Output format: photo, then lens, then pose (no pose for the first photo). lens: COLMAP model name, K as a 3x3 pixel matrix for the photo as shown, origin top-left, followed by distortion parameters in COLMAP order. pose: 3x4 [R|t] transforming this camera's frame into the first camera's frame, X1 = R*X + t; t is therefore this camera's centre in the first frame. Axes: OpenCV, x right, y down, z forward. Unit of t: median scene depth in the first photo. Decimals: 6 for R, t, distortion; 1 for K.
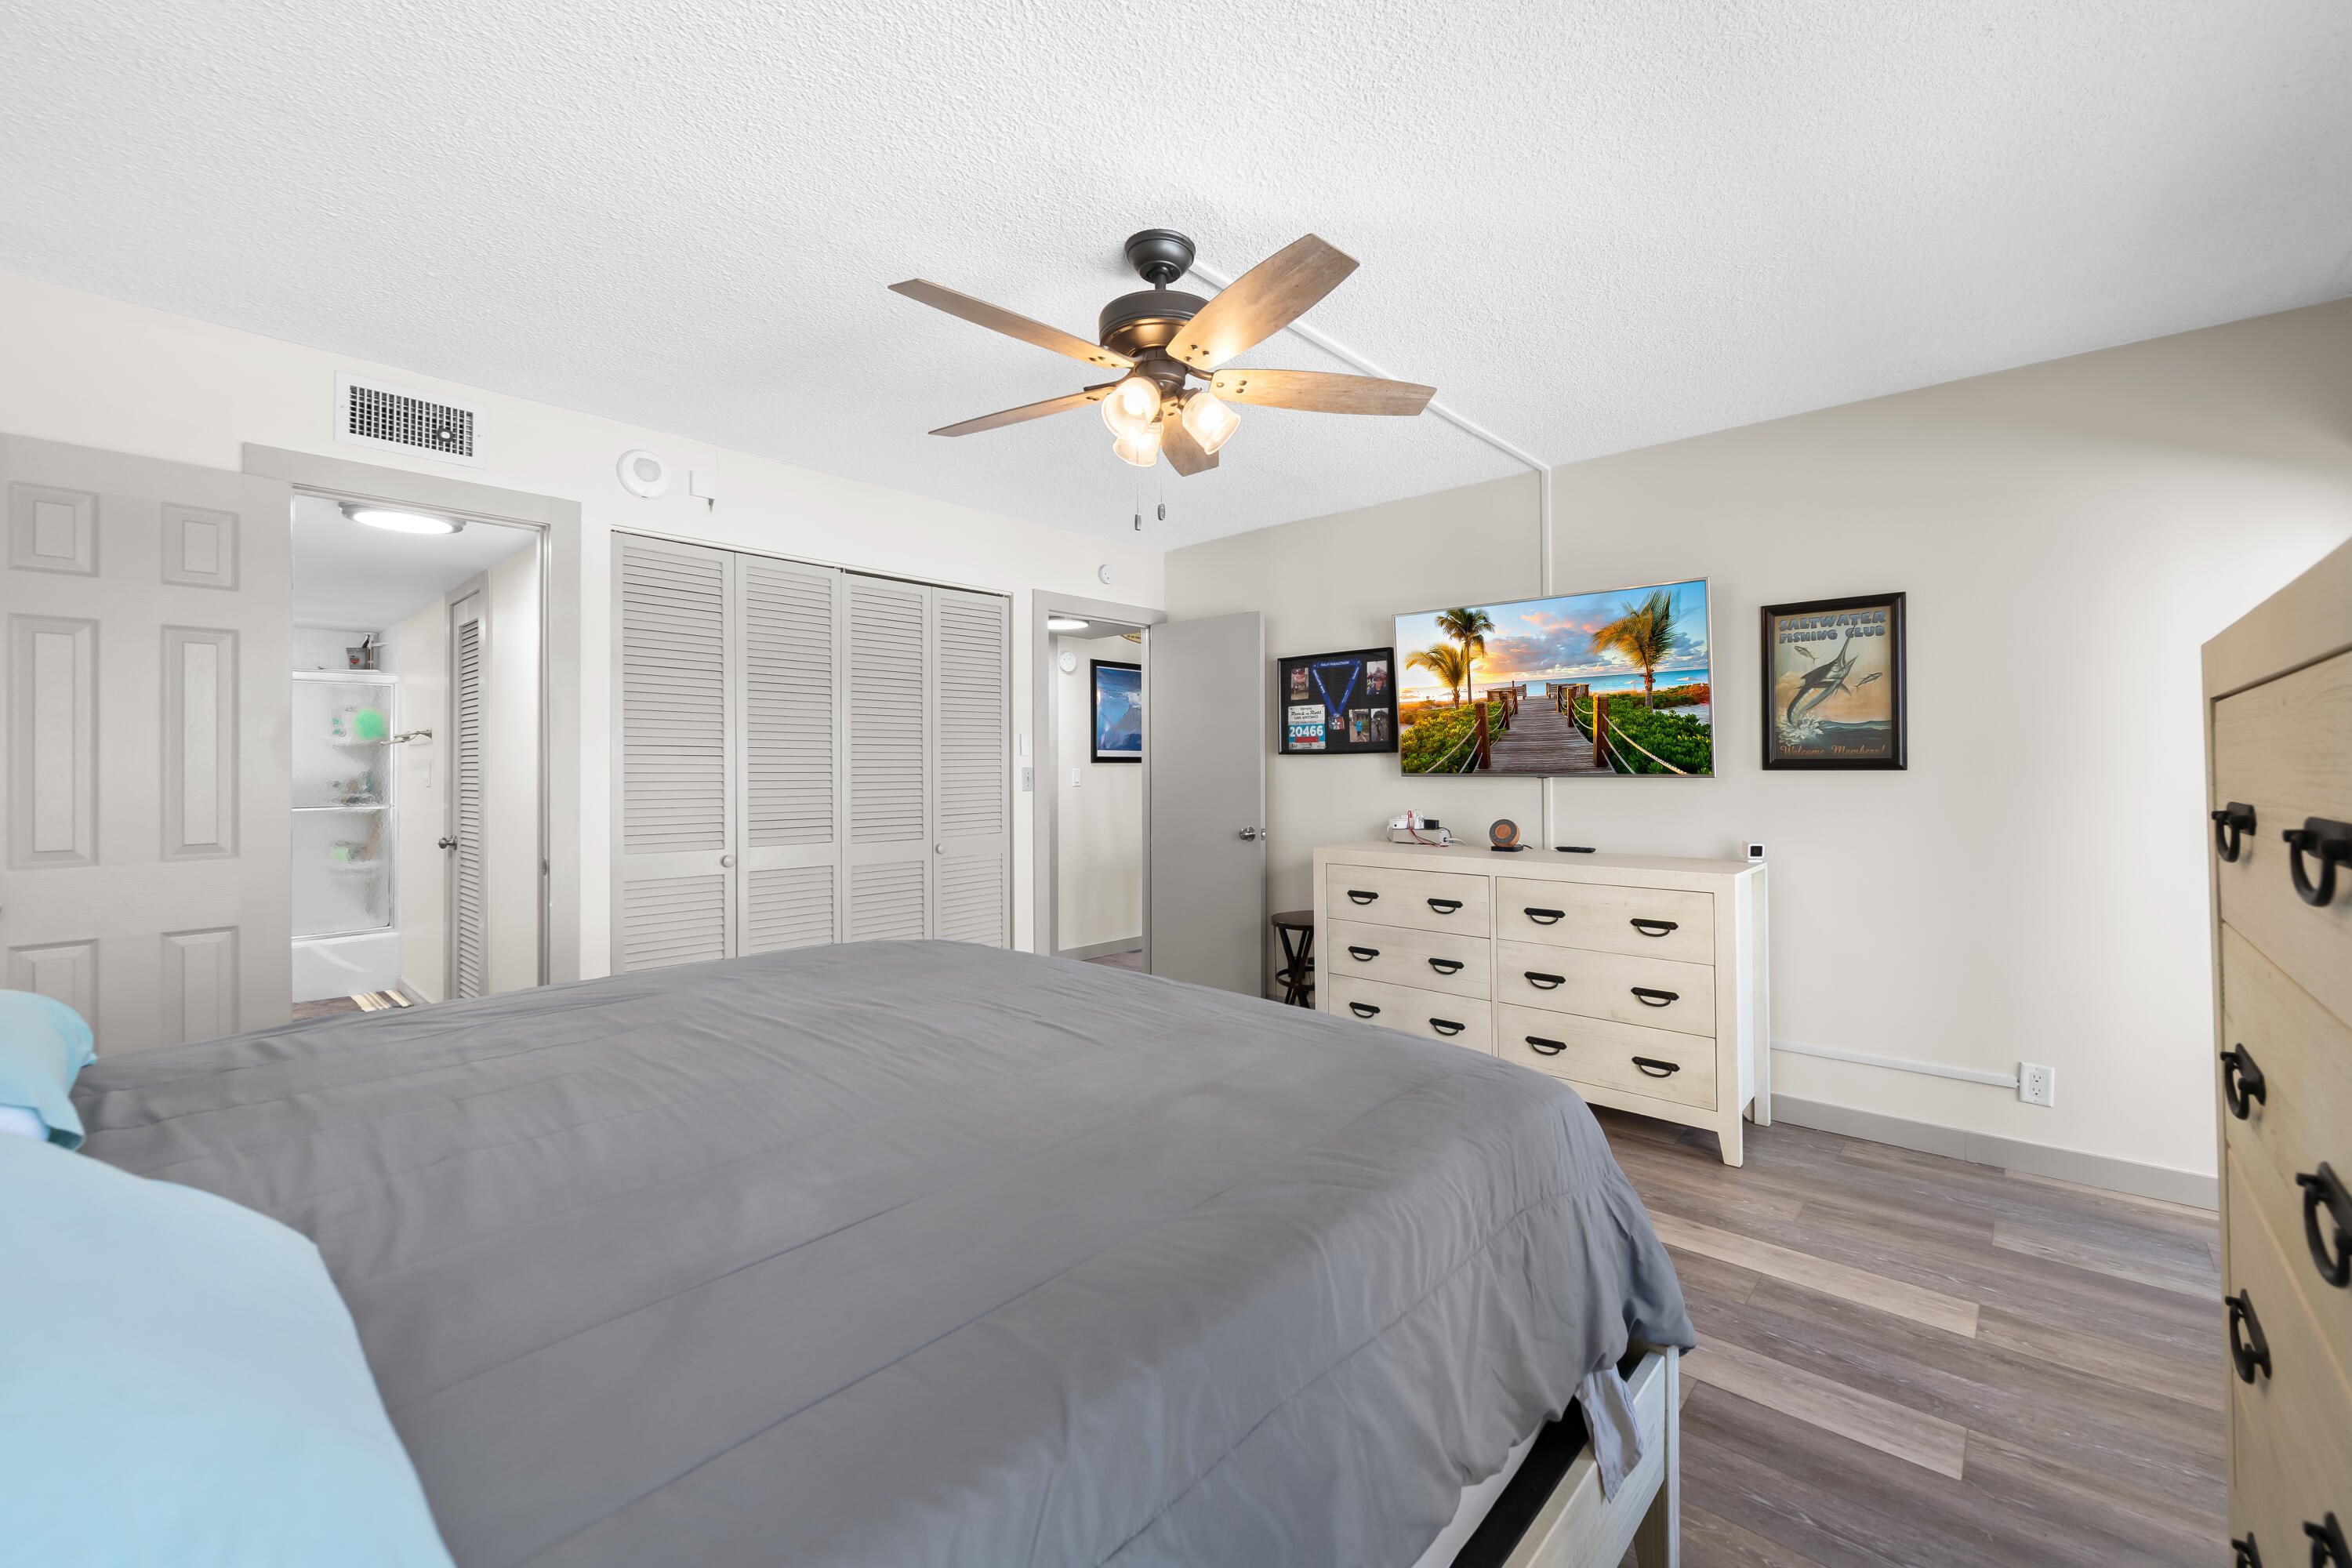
lens RADIAL K [[937.8, 0, 1183.6], [0, 937.8, 762.8], [0, 0, 1]] dist [-0.005164, -0.001010]
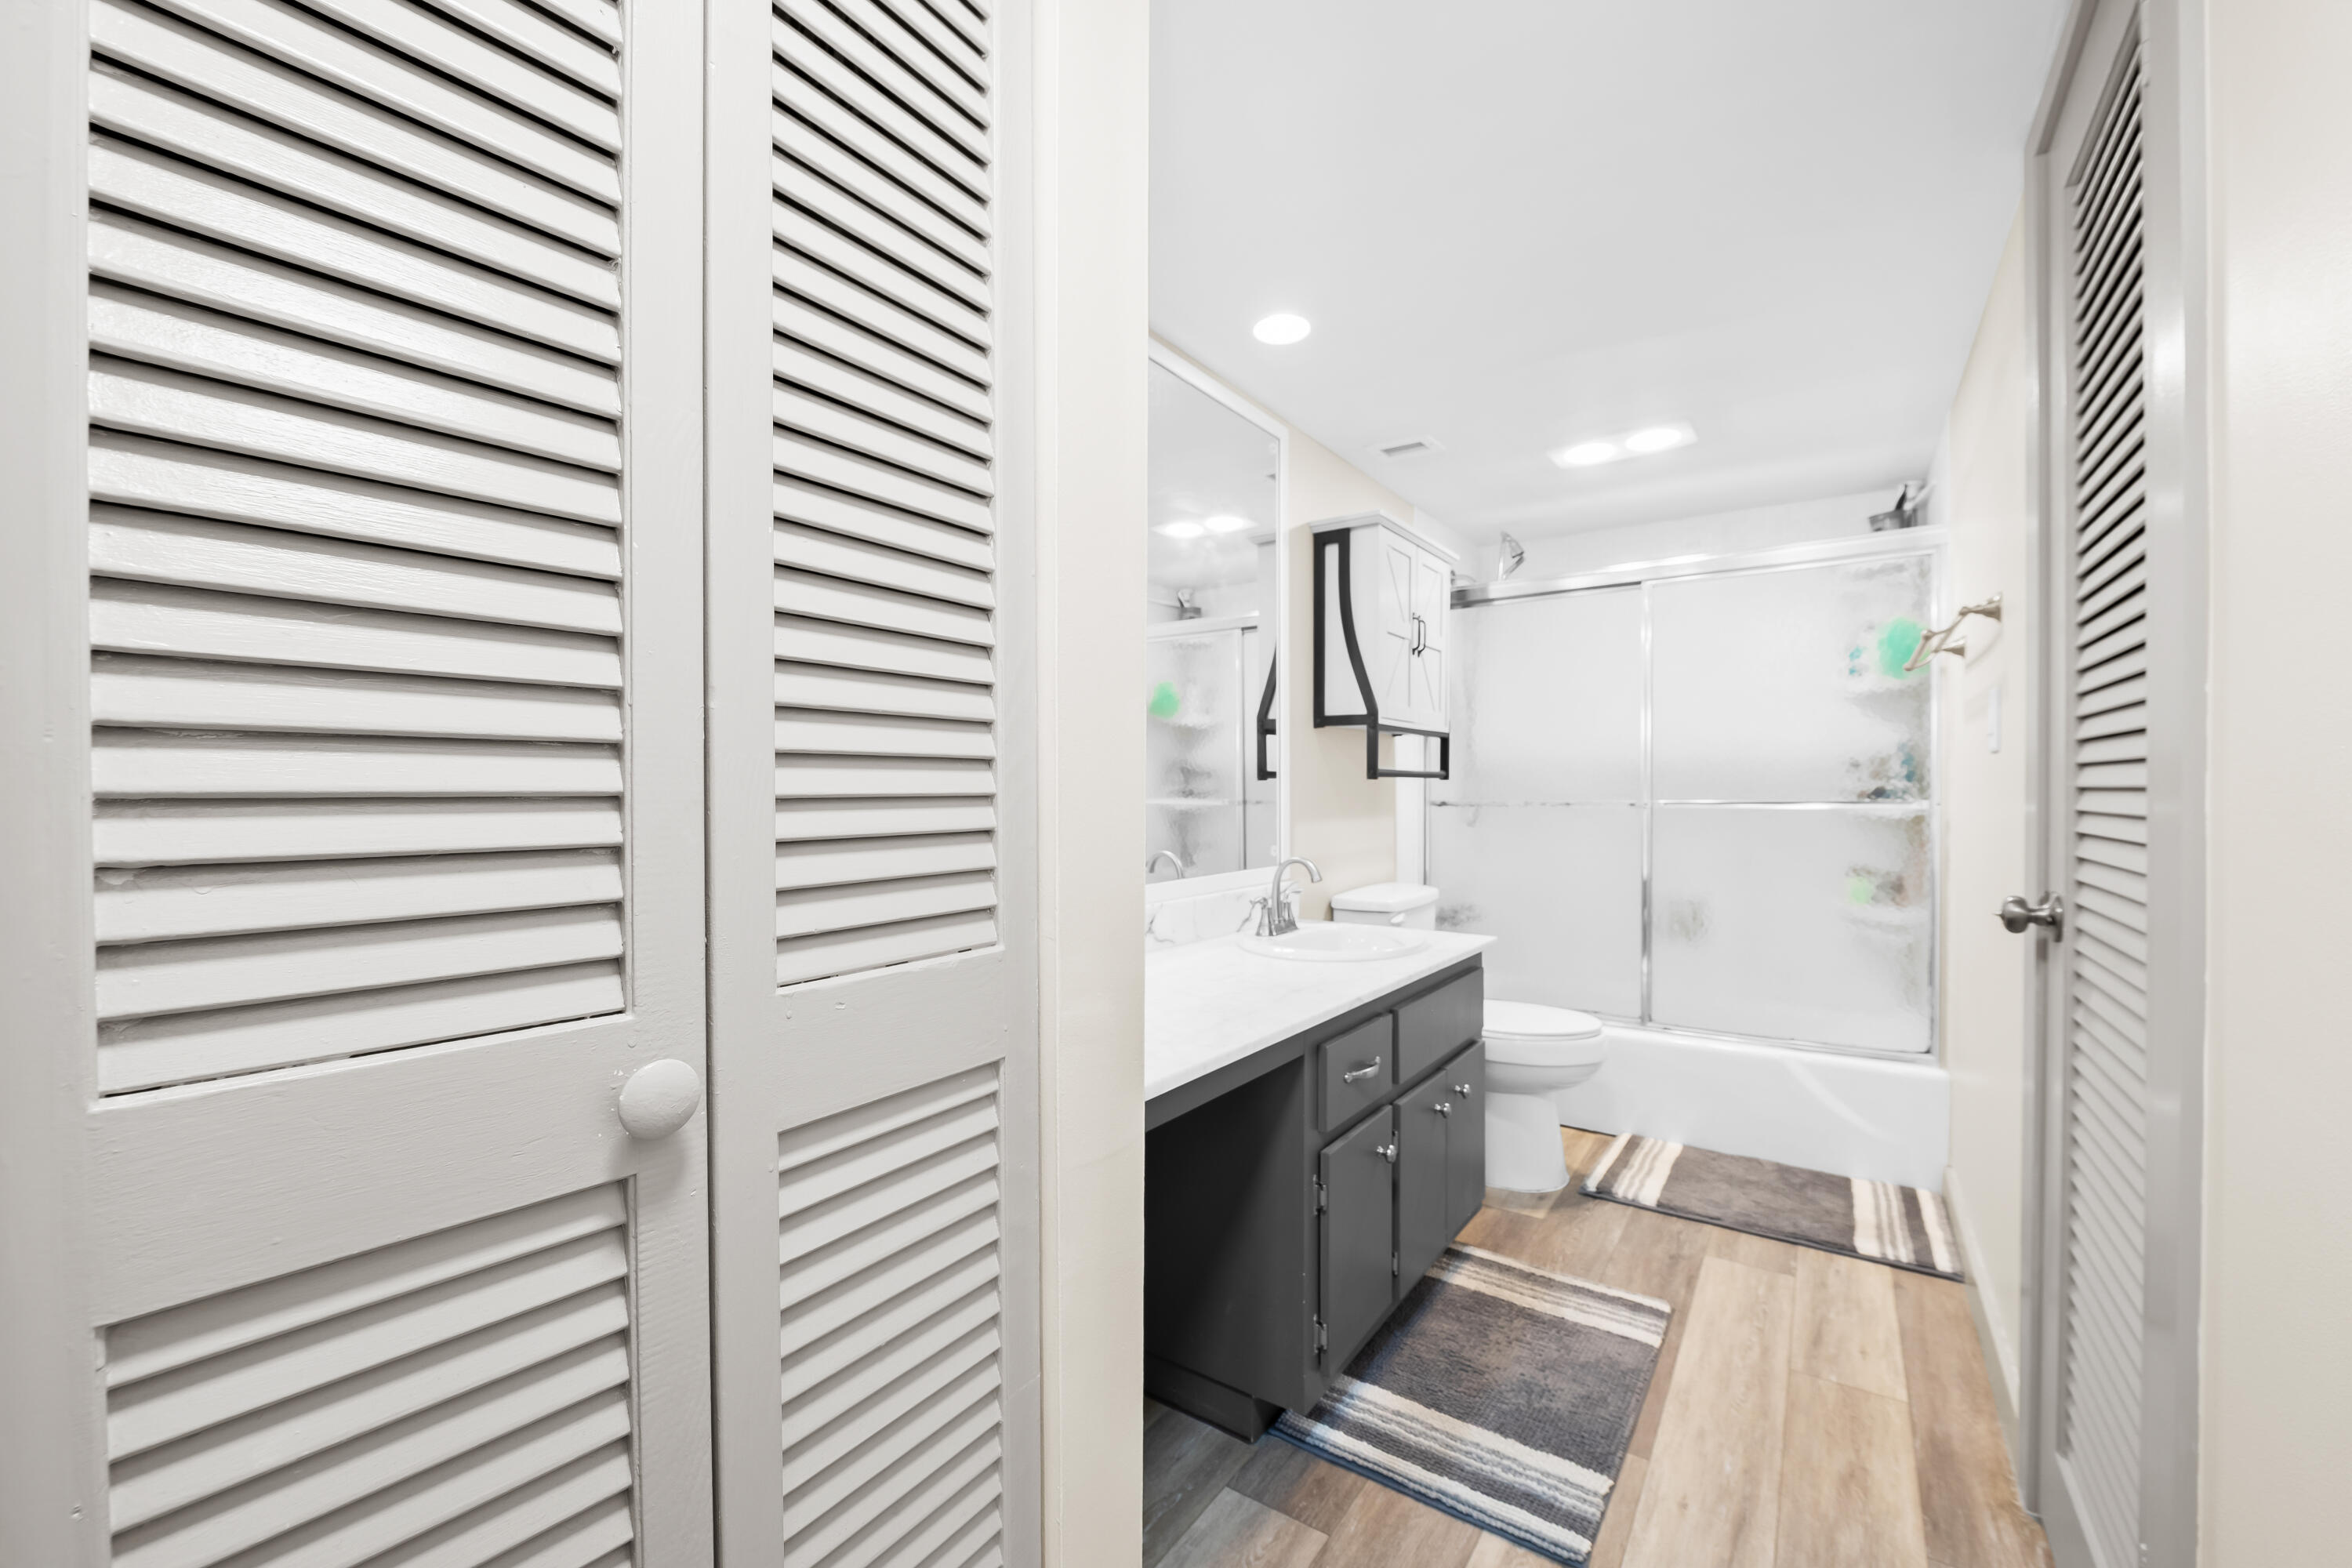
lens RADIAL K [[937.8, 0, 1183.9], [0, 937.8, 795.2], [0, 0, 1]] dist [-0.005164, -0.001010]
pose [[0.124199, 0.013183, -0.992170, -0.404225], [0.007427, 0.999871, 0.014216, 0.030288], [0.992230, -0.009134, 0.124085, 0.535483]]
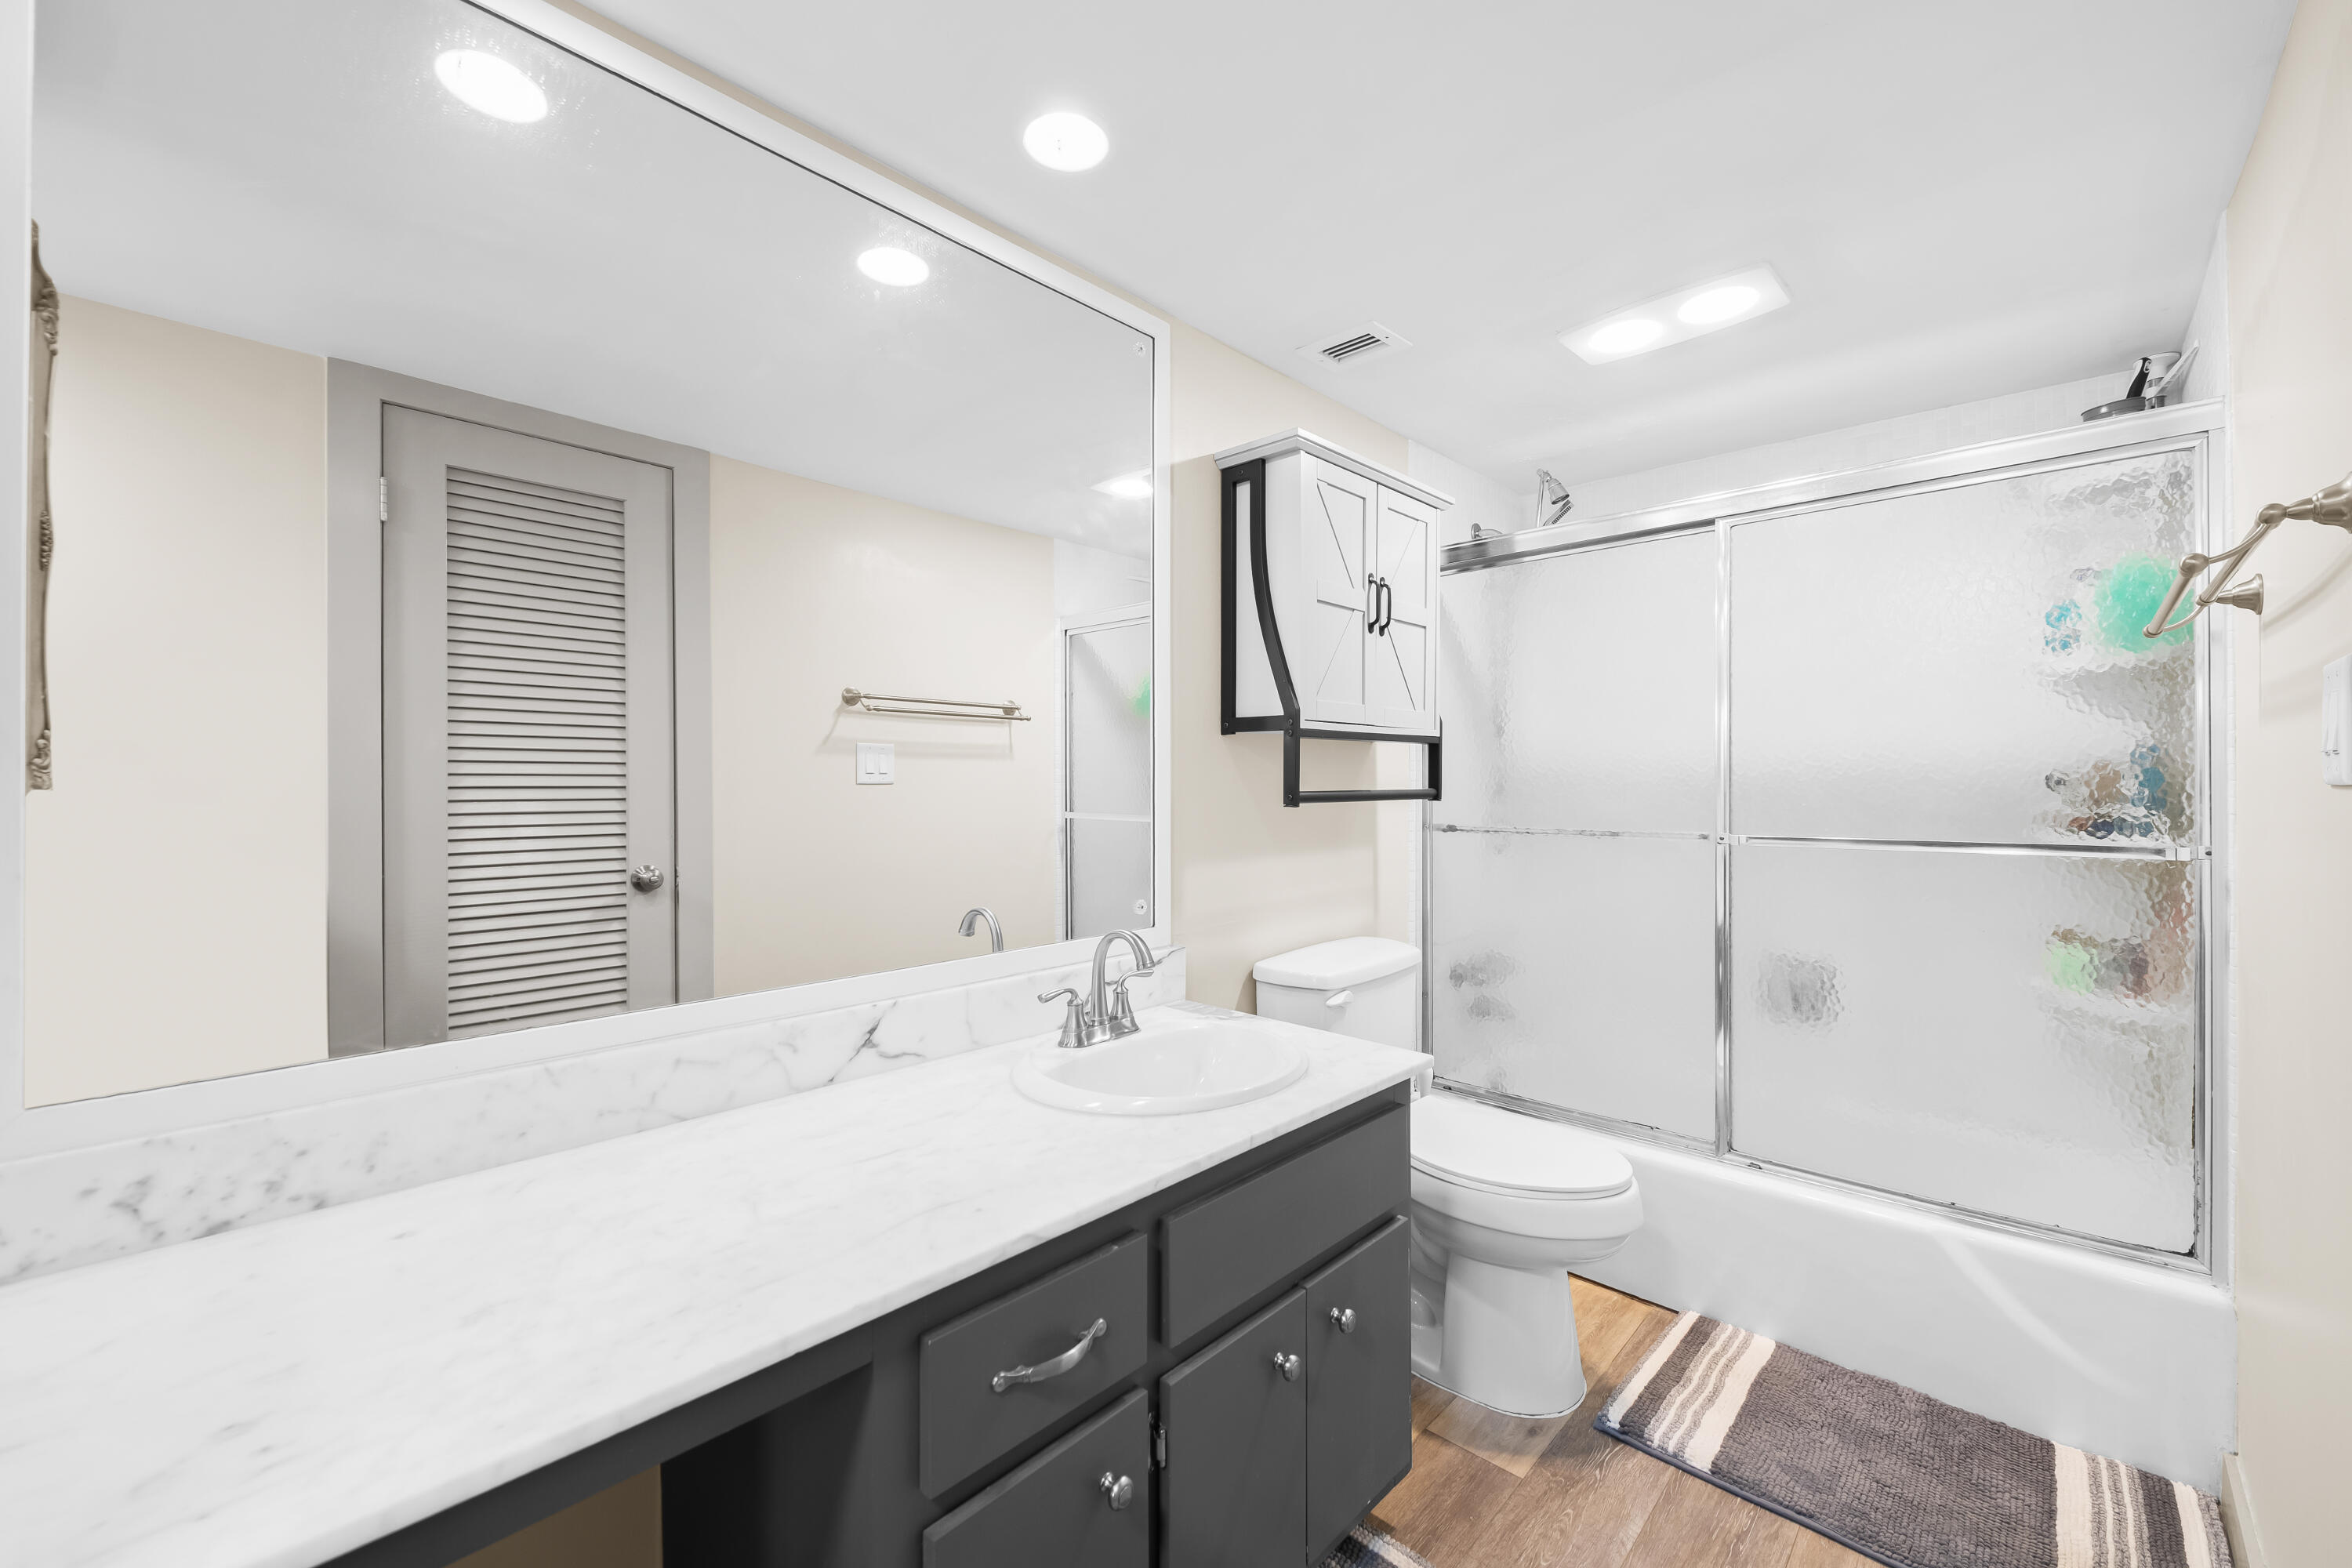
lens RADIAL K [[937.8, 0, 1170.0], [0, 937.8, 779.3], [0, 0, 1]] dist [-0.005164, -0.001010]
pose [[-0.029206, 0.004074, -0.999565, -0.522954], [0.008060, 0.999960, 0.003840, 0.018300], [0.999541, -0.007944, -0.029237, 0.654151]]
